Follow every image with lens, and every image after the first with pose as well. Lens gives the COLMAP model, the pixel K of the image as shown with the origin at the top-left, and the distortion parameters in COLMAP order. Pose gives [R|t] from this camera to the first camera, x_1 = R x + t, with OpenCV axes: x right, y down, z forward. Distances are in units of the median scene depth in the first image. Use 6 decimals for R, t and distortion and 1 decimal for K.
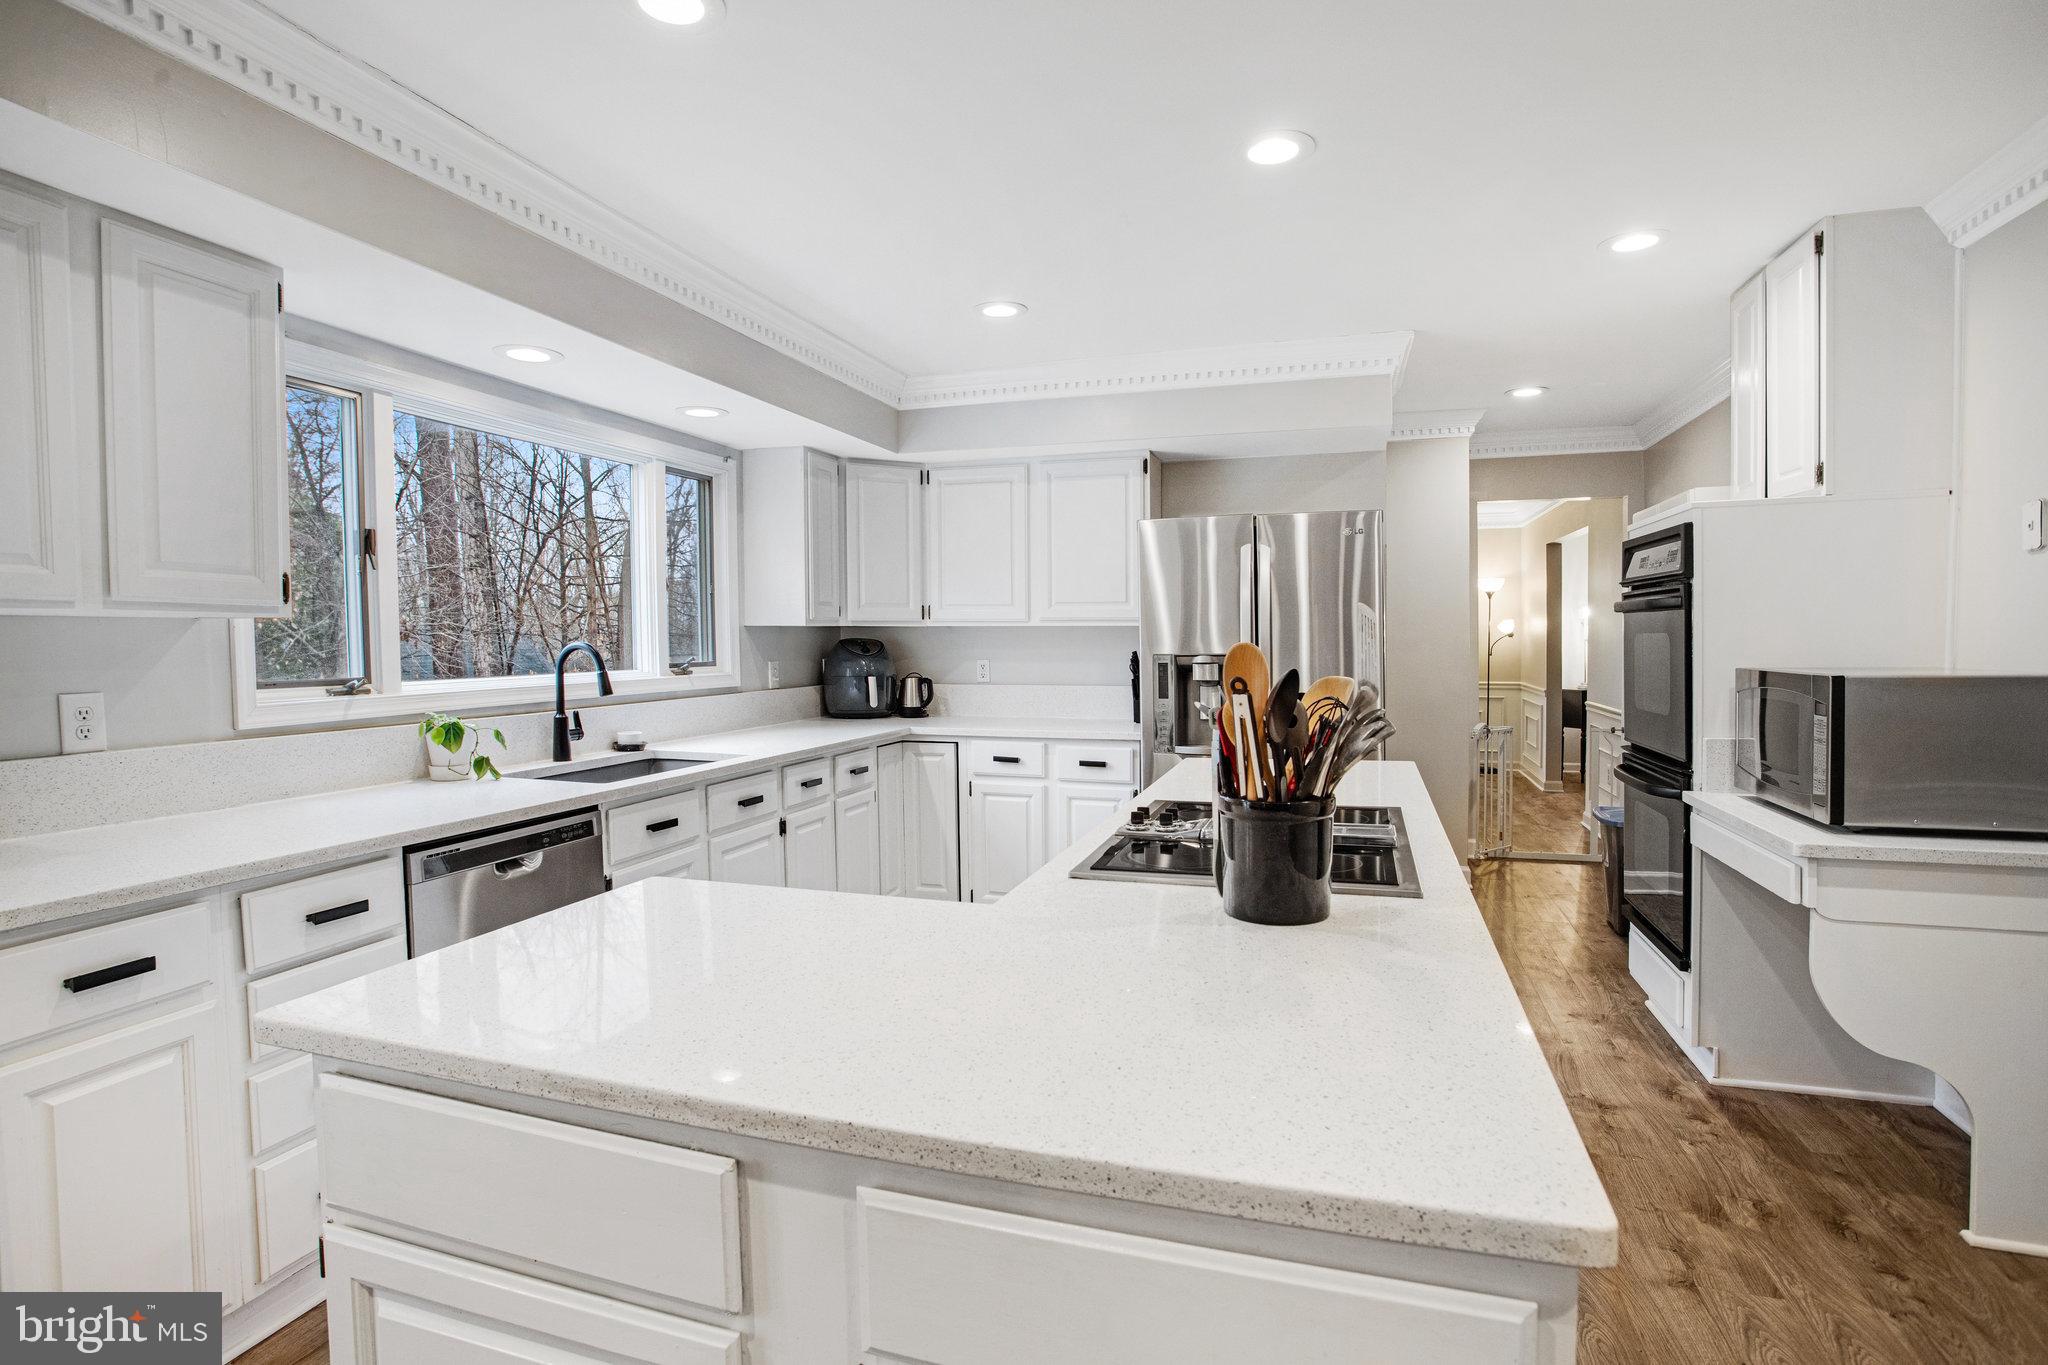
lens RADIAL K [[1038.5, 0, 1024.0], [0, 1038.5, 682.5], [0, 0, 1]] dist [-0.015691, -0.000230]
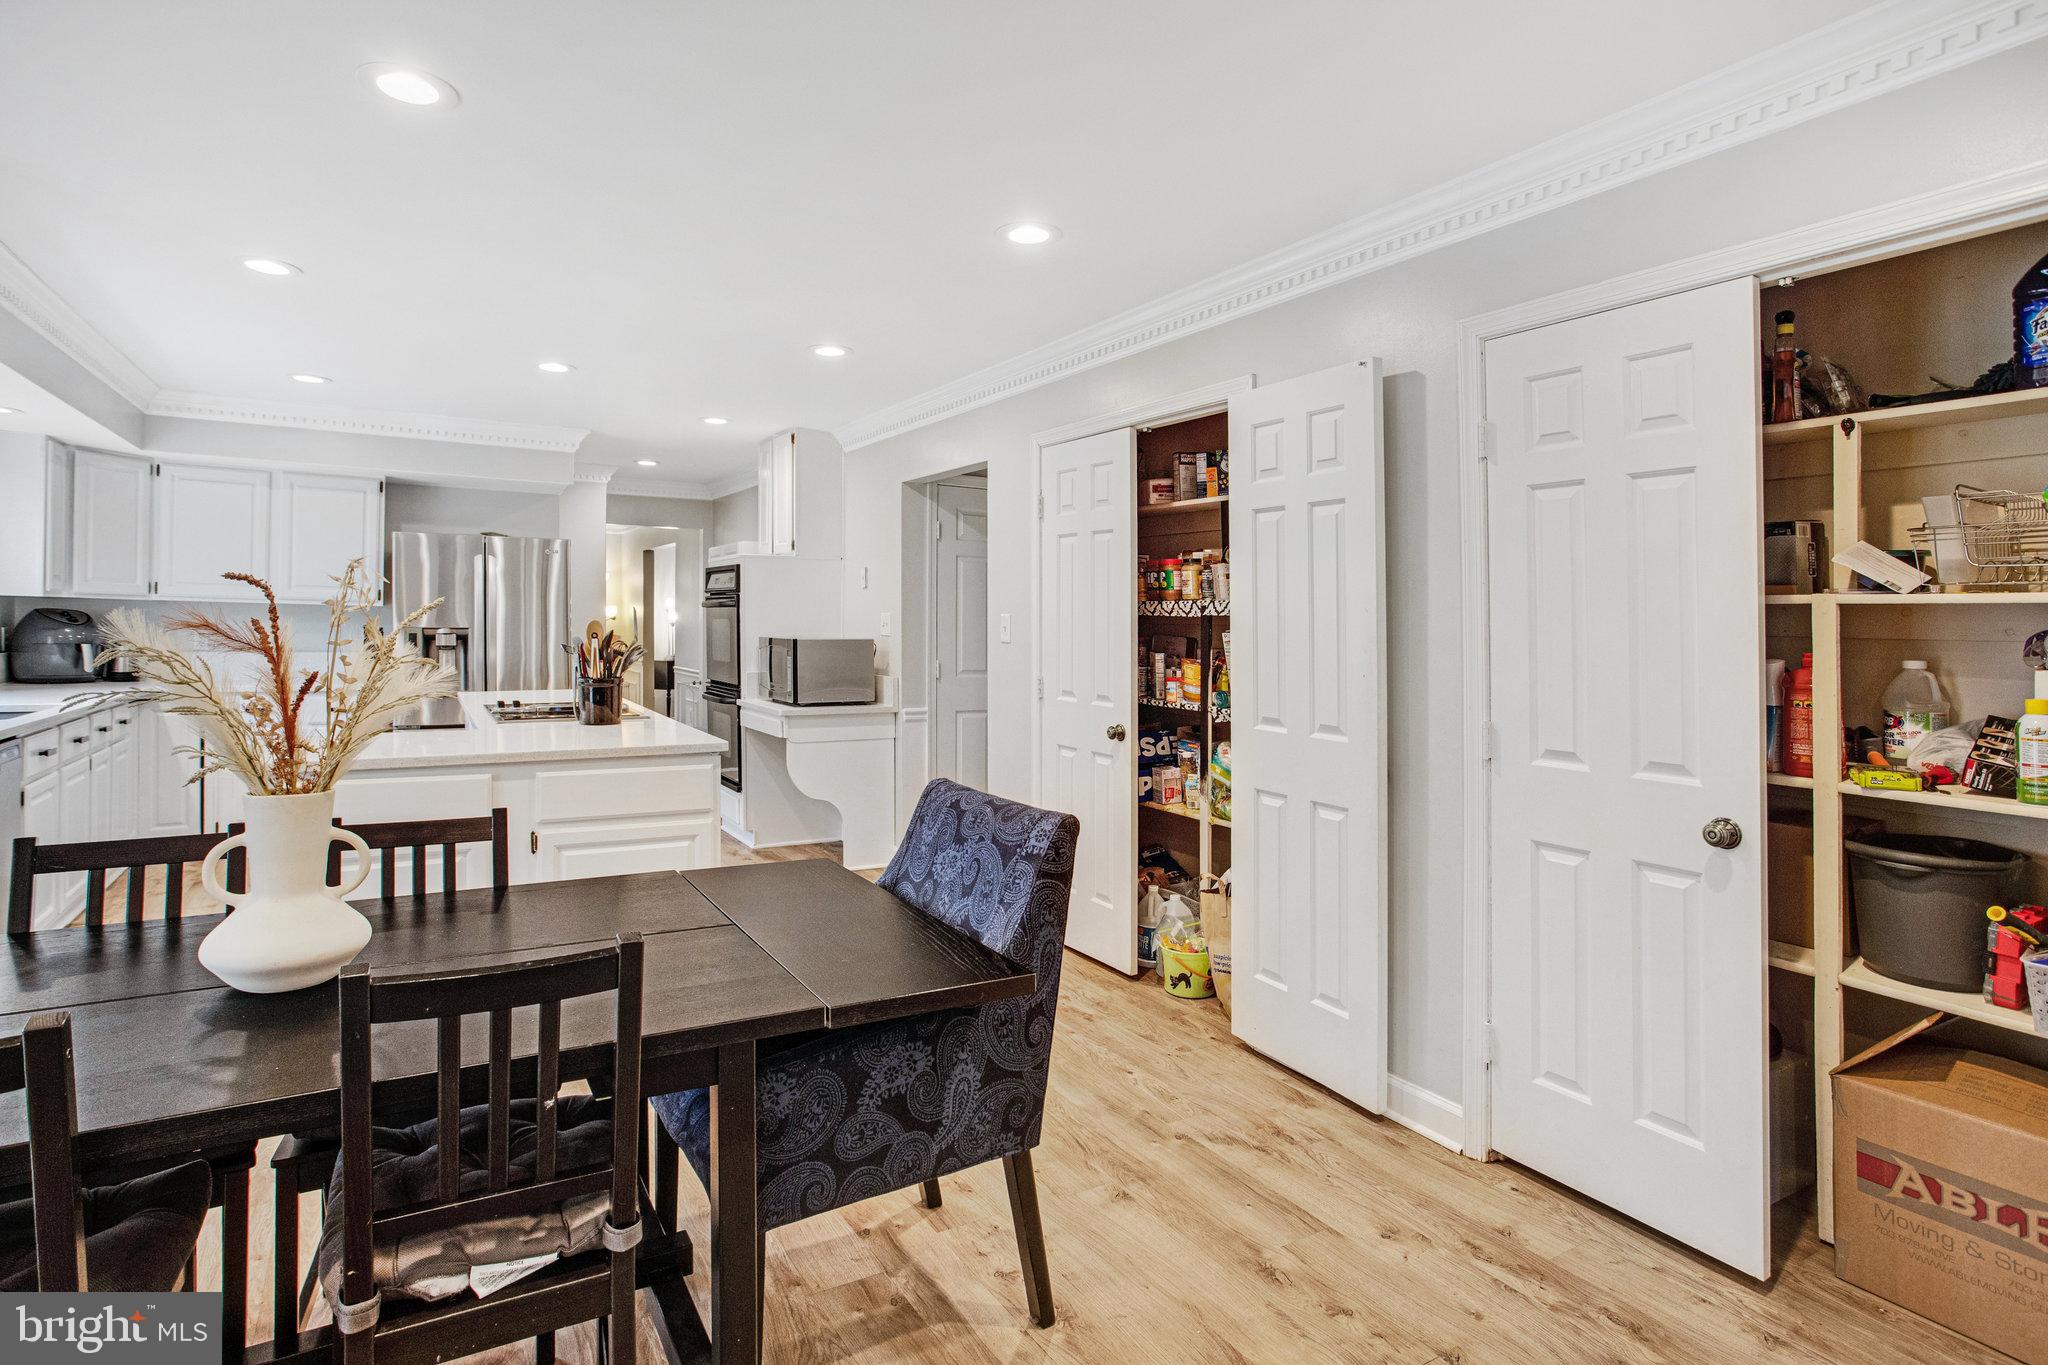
lens RADIAL K [[1107.2, 0, 1024.0], [0, 1107.2, 682.5], [0, 0, 1]] dist [-0.002696, -0.000445]
pose [[0.677740, -0.020705, 0.735010, -0.376787], [0.010081, 0.999771, 0.018868, 0.026031], [-0.735232, -0.005378, 0.677794, -0.579433]]
